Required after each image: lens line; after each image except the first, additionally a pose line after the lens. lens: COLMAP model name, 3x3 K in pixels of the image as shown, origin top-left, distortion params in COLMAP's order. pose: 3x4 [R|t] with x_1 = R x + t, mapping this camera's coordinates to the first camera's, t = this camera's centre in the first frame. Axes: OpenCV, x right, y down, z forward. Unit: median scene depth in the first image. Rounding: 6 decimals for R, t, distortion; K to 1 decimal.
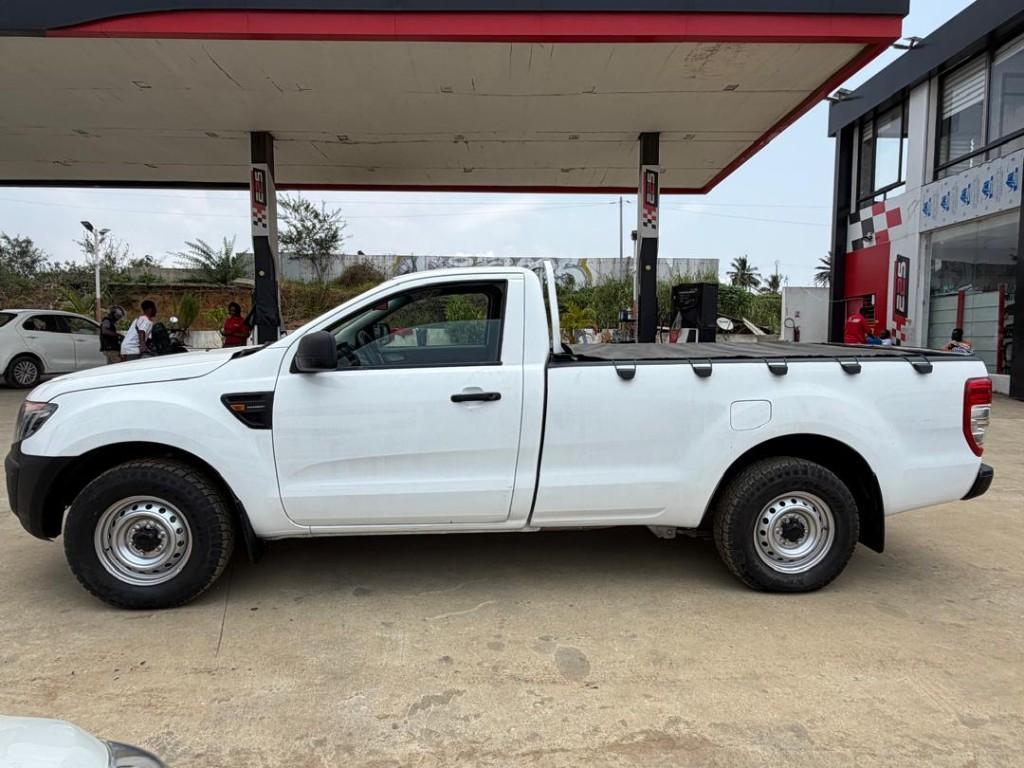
lens RADIAL K [[622.4, 0, 512.0], [0, 622.4, 384.0], [0, 0, 1]] dist [0.000335, 0.000532]
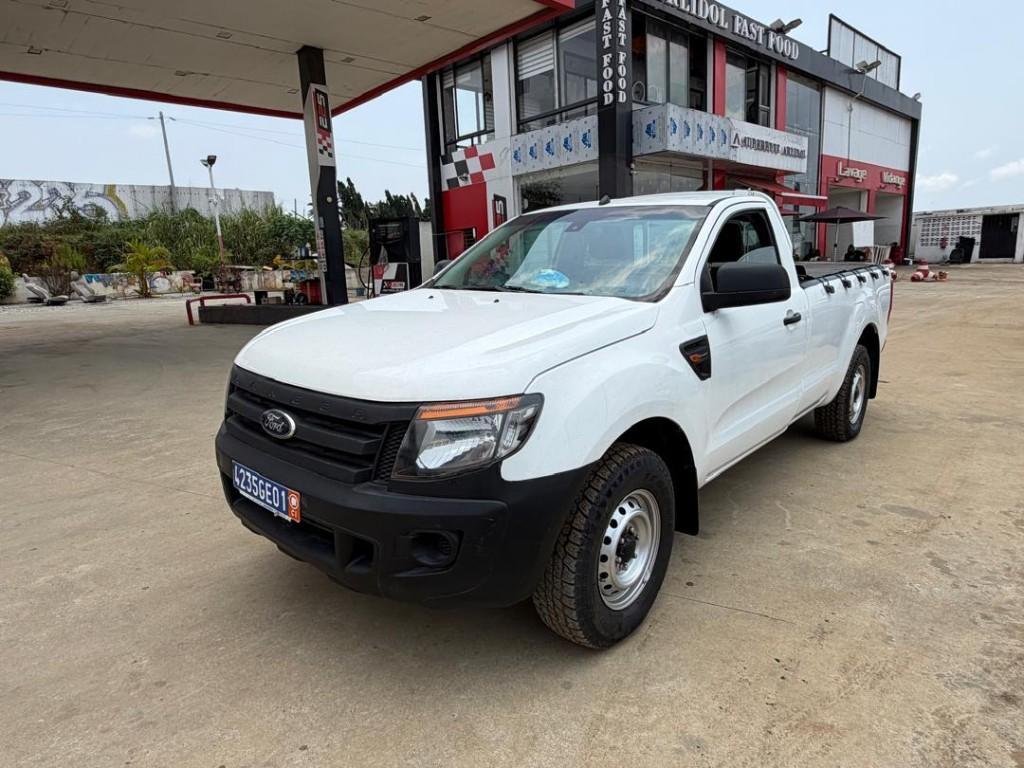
lens RADIAL K [[622.4, 0, 512.0], [0, 622.4, 384.0], [0, 0, 1]] dist [0.005427, -0.000560]
pose [[0.728610, -0.168955, 0.663763, -0.248135], [0.102707, 0.985092, 0.138006, -0.014571], [-0.677184, -0.032379, 0.735101, 0.115179]]
